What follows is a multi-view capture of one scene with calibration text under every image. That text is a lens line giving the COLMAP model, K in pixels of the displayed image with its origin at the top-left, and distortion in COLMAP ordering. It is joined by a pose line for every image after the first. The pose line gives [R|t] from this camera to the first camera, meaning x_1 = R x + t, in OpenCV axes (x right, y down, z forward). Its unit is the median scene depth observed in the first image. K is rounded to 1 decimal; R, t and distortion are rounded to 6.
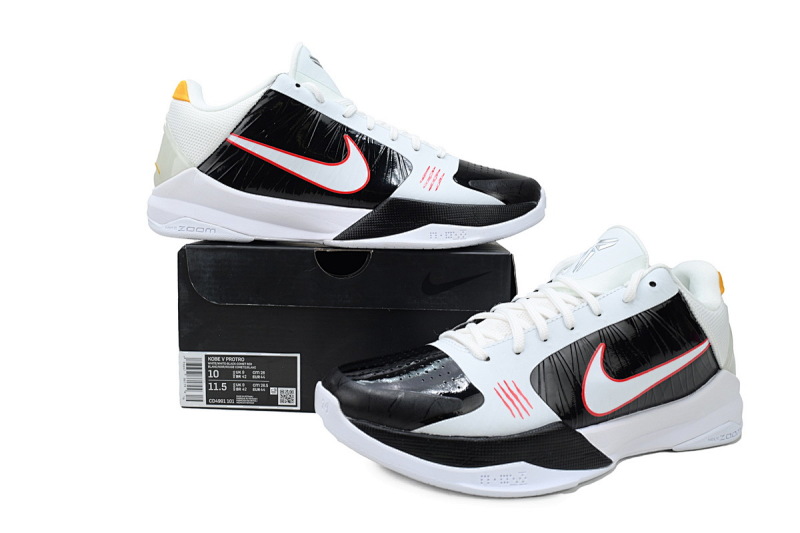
lens RADIAL K [[621.4, 0, 400.0], [0, 621.4, 266.5], [0, 0, 1]] dist [0.001635, 0.000547]
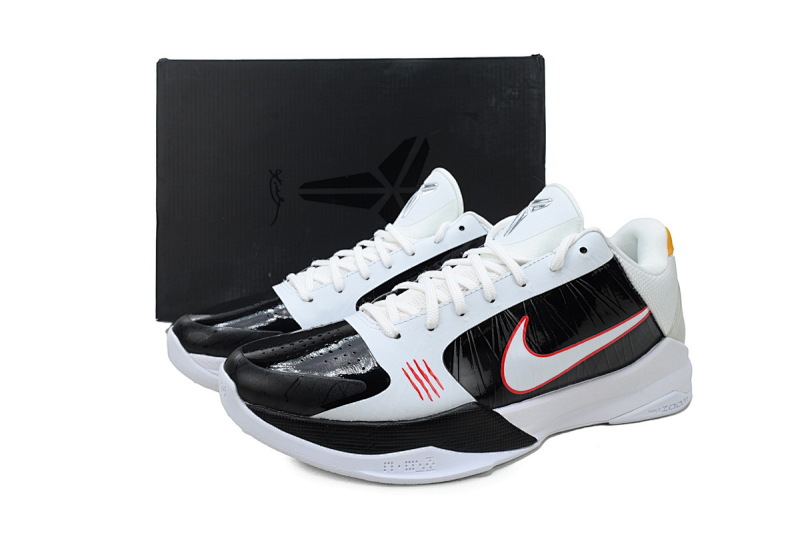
lens RADIAL K [[621.4, 0, 400.0], [0, 621.4, 266.5], [0, 0, 1]] dist [0.001635, 0.000547]
pose [[0.999565, -0.019449, -0.022171, 0.162567], [0.021429, 0.995446, 0.092883, -0.039716], [0.020263, -0.093318, 0.995430, 0.085792]]
